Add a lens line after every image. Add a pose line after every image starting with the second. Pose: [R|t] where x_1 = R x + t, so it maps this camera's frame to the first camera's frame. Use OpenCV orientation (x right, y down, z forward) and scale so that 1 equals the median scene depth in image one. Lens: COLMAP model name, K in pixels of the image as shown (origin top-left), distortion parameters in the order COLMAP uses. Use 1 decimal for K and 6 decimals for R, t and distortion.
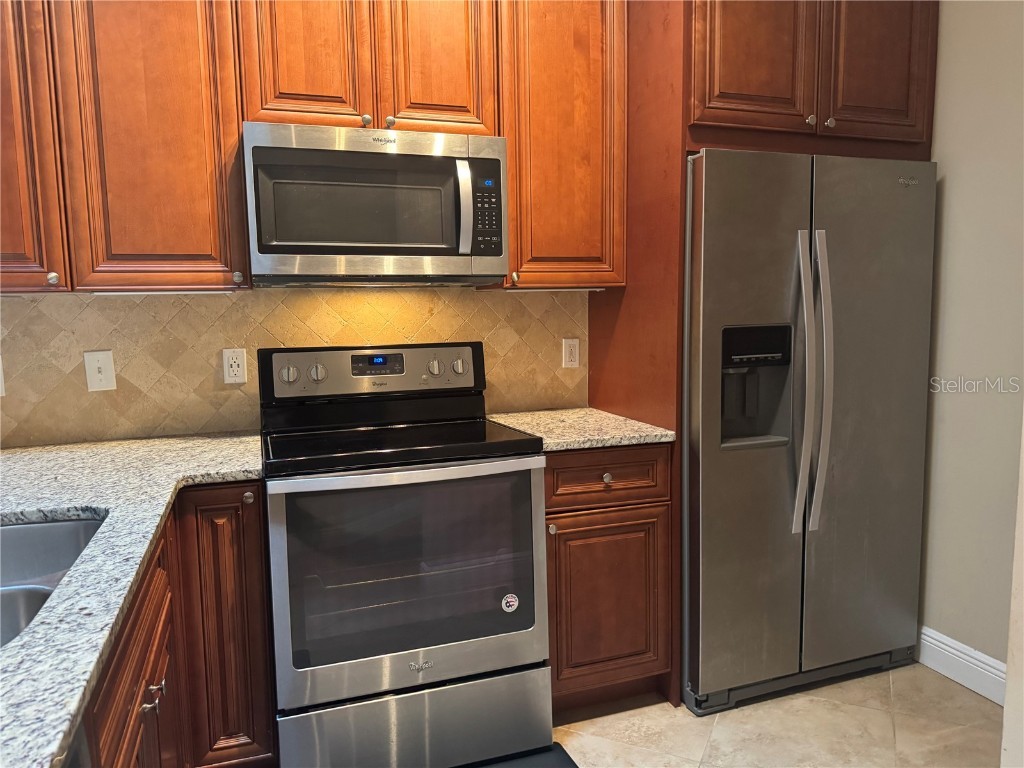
lens RADIAL K [[718.0, 0, 512.7], [0, 718.0, 382.0], [0, 0, 1]] dist [0.067683, -0.077983]
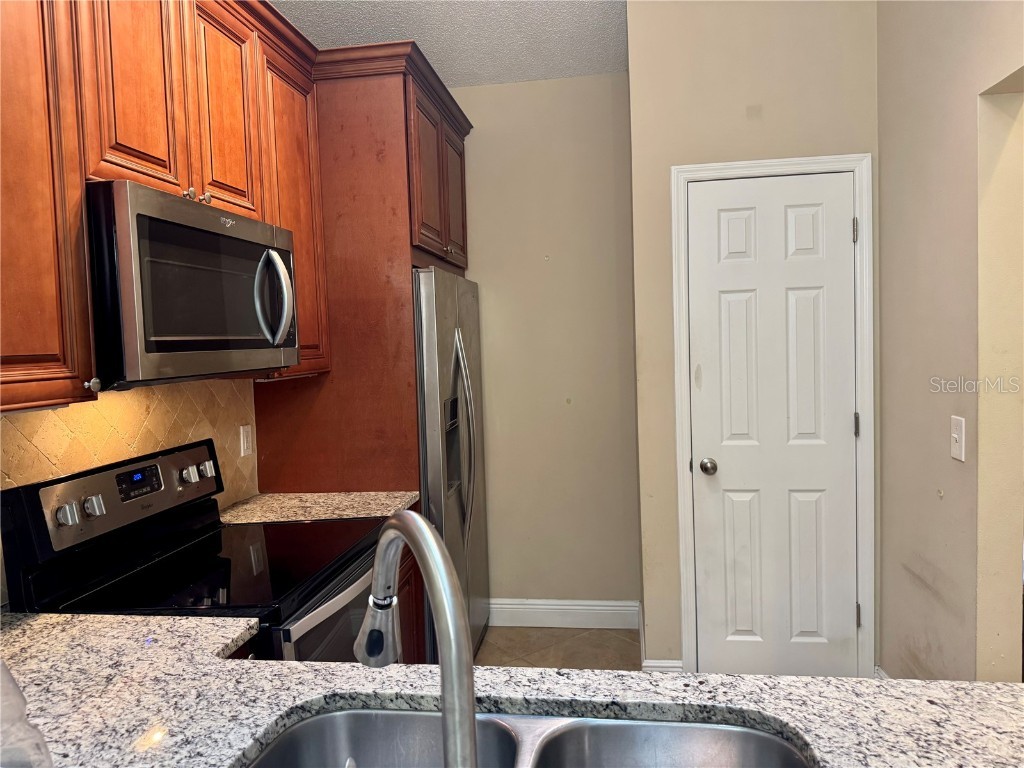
lens RADIAL K [[718.0, 0, 509.9], [0, 718.0, 381.7], [0, 0, 1]] dist [0.067683, -0.077983]
pose [[0.458415, -0.043214, 0.887687, -0.827072], [0.109088, 0.994000, -0.007945, -0.097090], [-0.882018, 0.100478, 0.460378, 0.308725]]
